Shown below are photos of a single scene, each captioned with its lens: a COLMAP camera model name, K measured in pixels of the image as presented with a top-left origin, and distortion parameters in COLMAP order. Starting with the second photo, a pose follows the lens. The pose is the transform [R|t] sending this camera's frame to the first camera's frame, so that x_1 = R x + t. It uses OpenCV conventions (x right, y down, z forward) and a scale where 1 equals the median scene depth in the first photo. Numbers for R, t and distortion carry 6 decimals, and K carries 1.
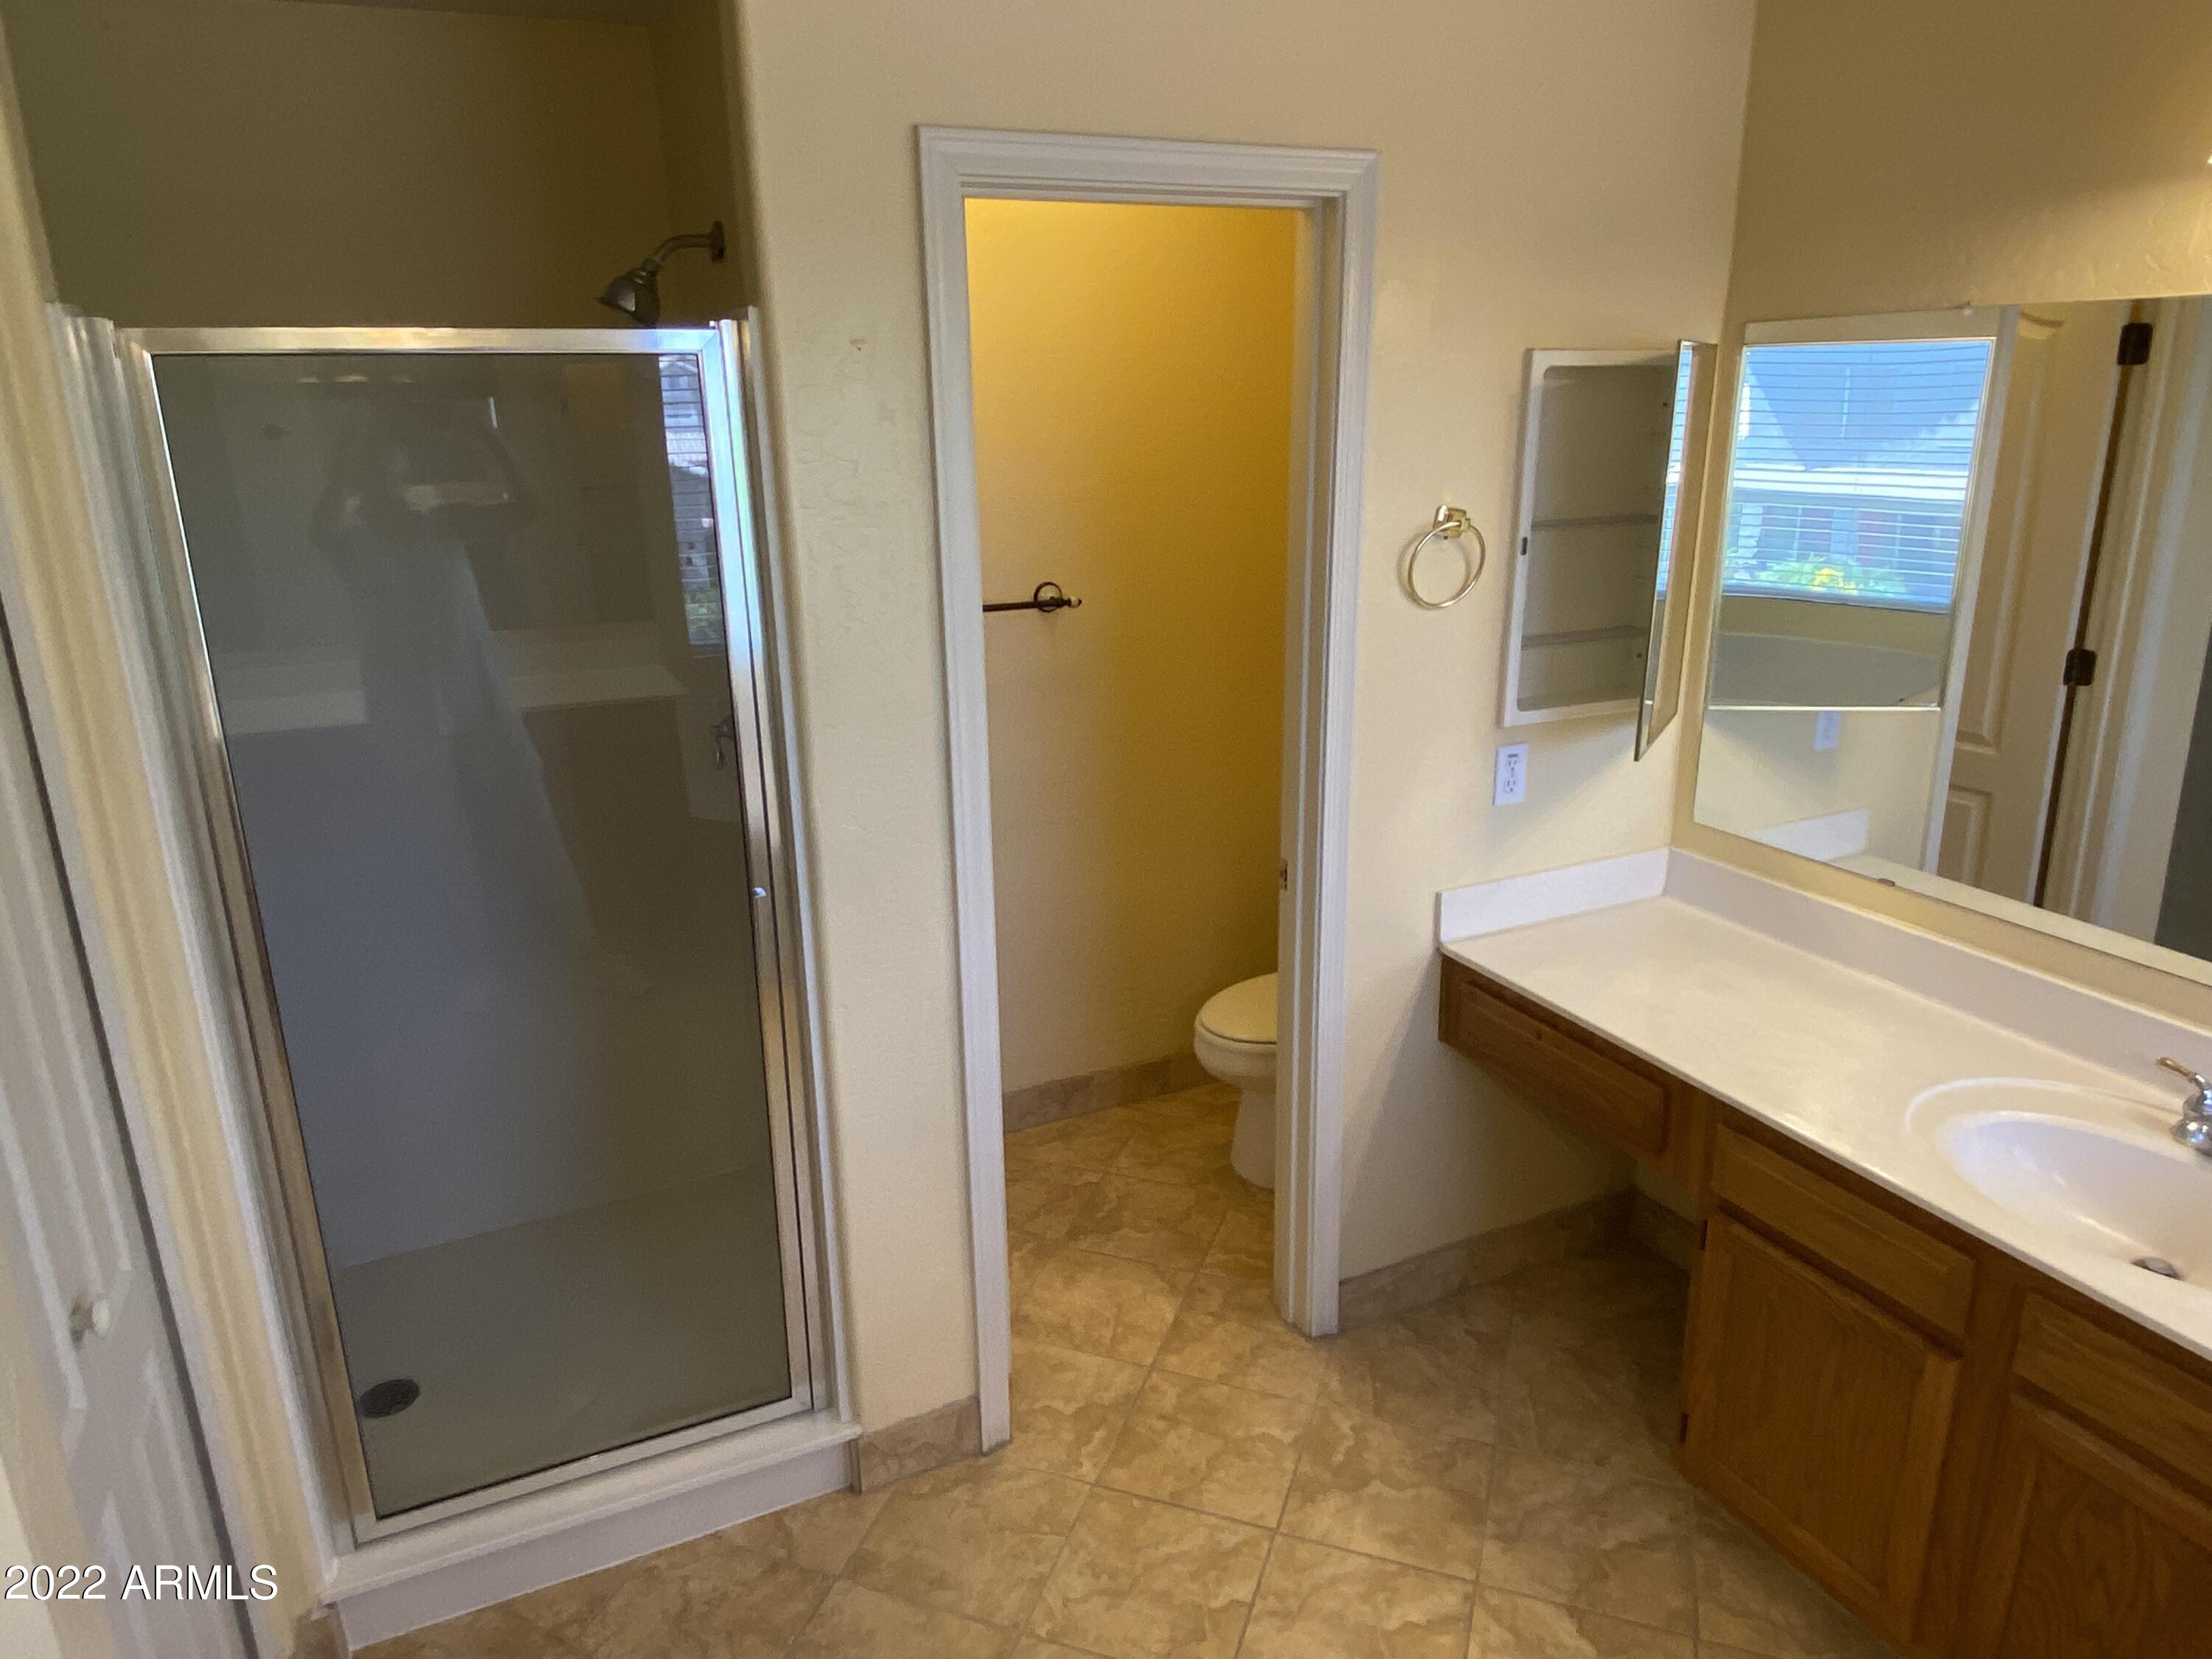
lens RADIAL K [[1406.0, 0, 1090.7], [0, 1406.0, 828.0], [0, 0, 1]] dist [0.097981, -0.120417]
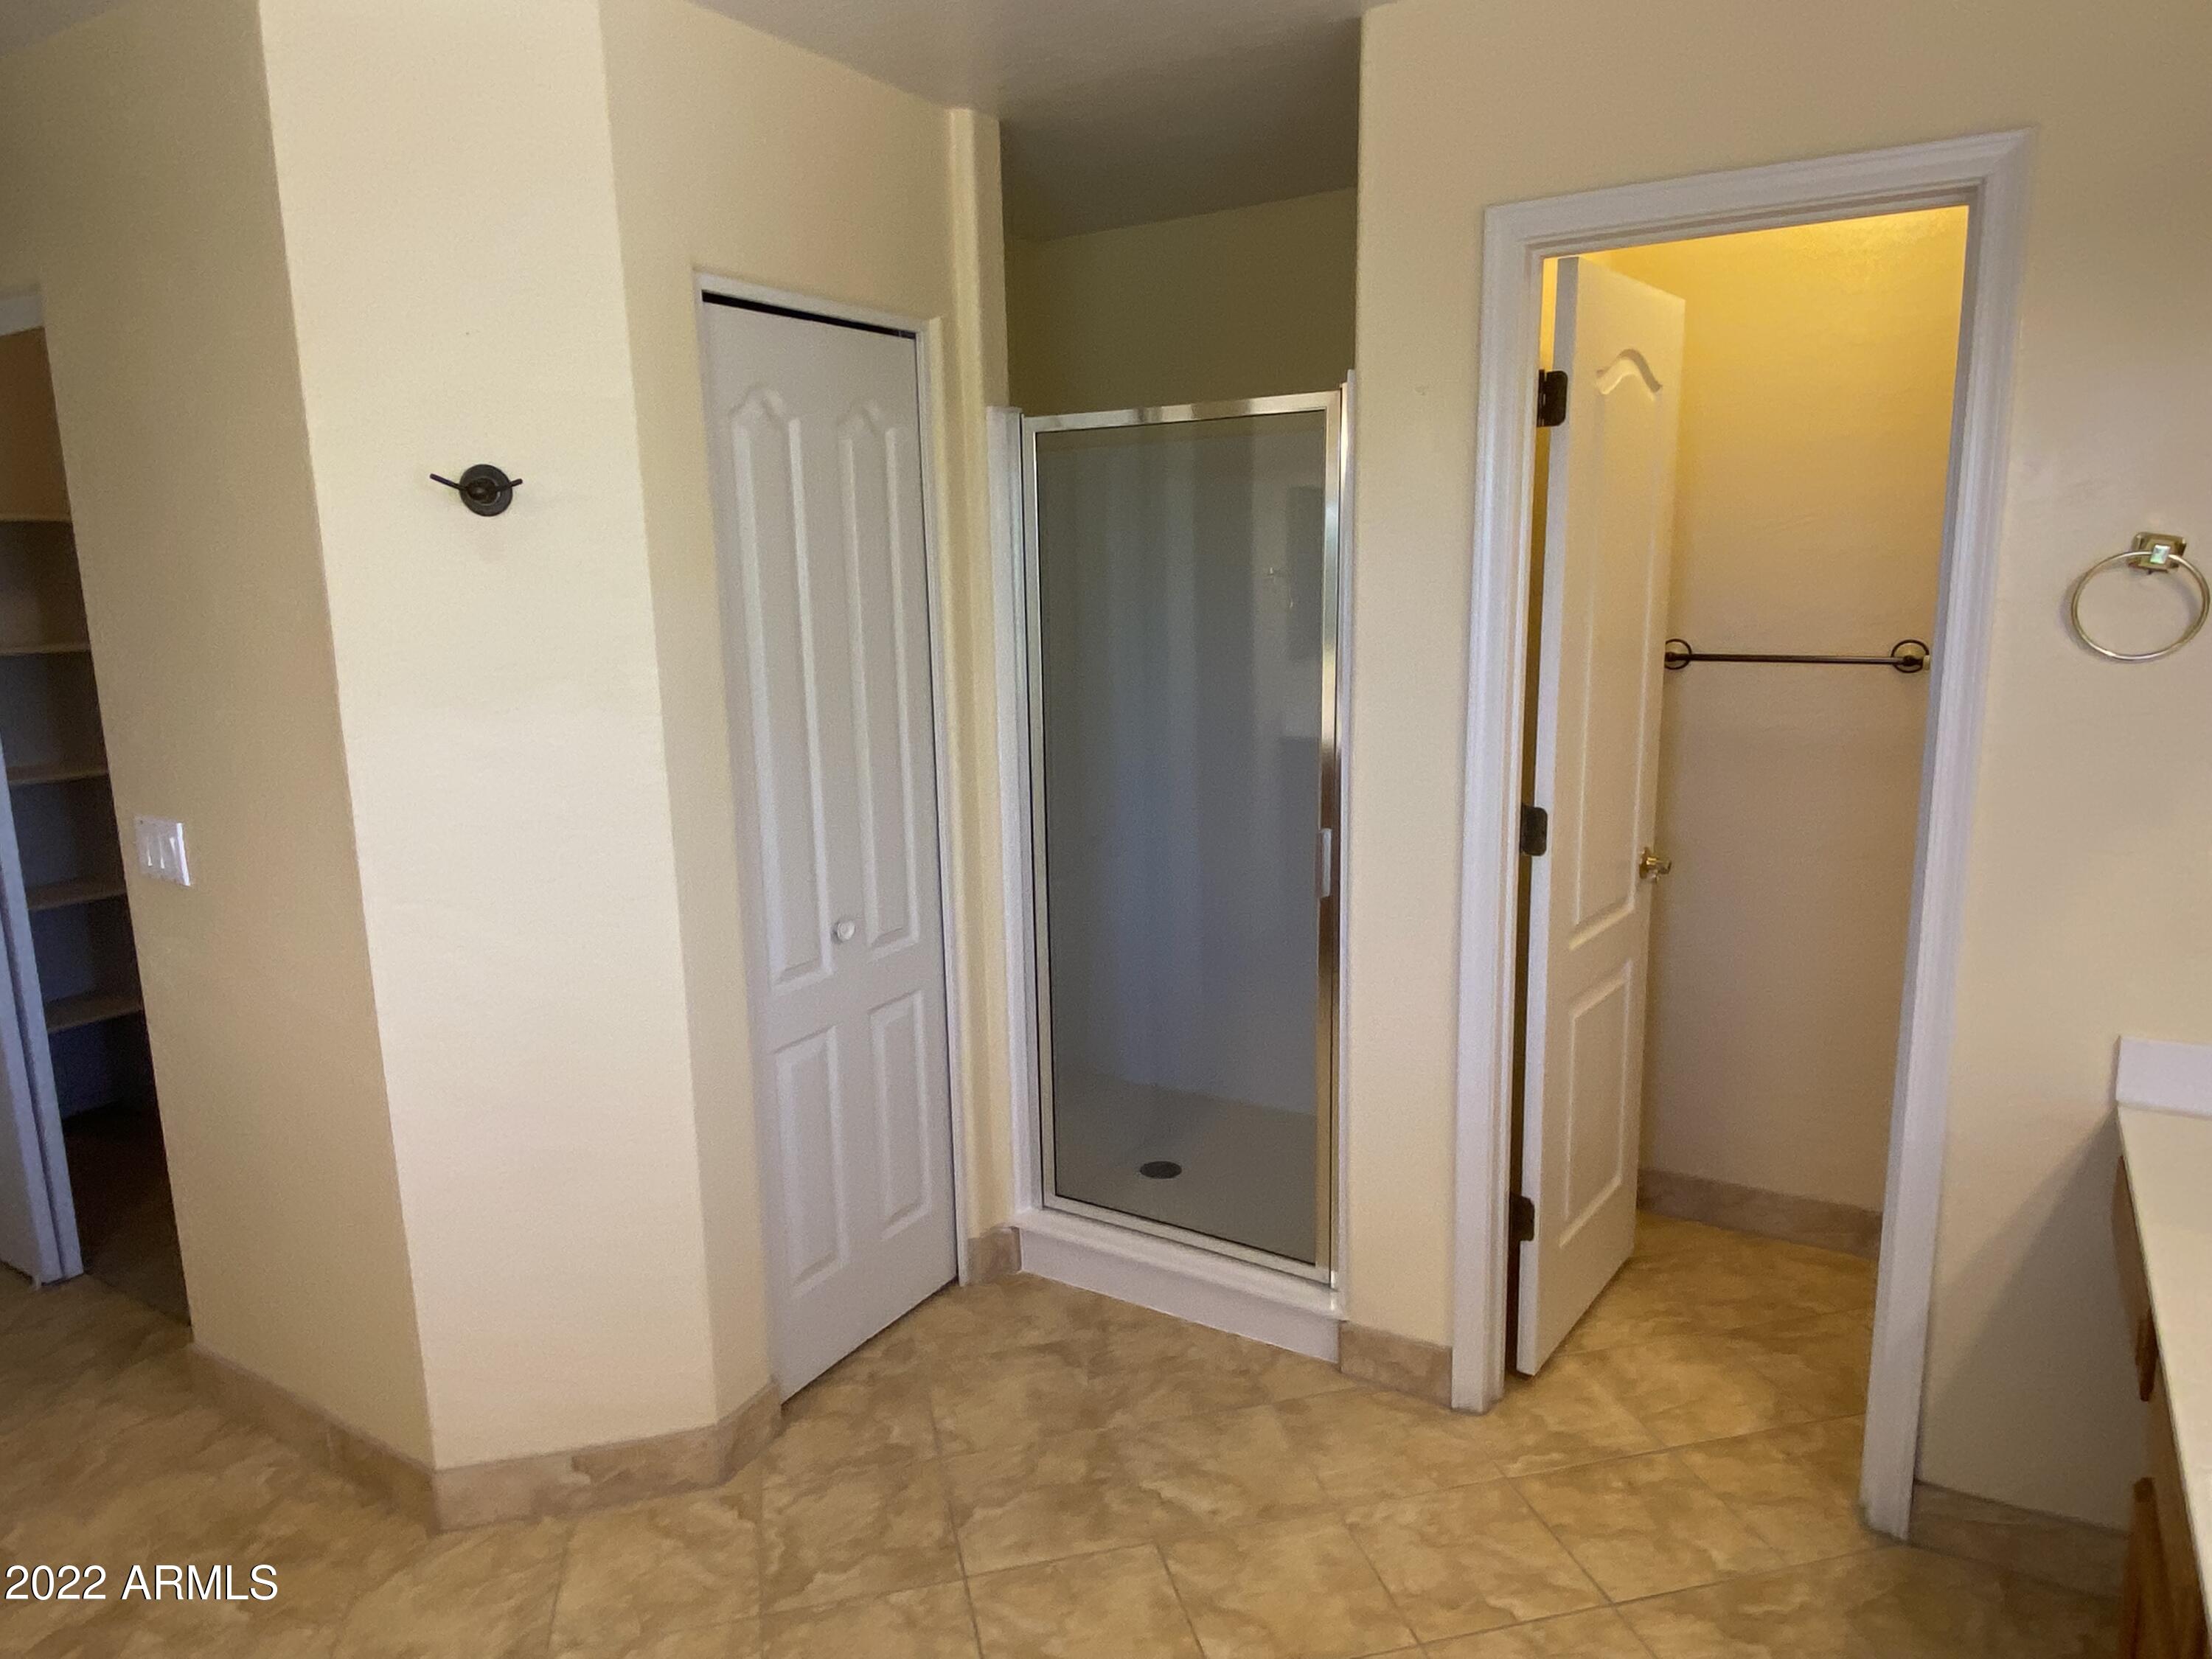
lens RADIAL K [[1406.0, 0, 1090.7], [0, 1406.0, 828.0], [0, 0, 1]] dist [0.097981, -0.120417]
pose [[0.552183, 0.159468, -0.818330, 0.602128], [-0.229567, 0.972676, 0.034641, 0.042293], [0.801494, 0.168734, 0.573704, 0.100162]]
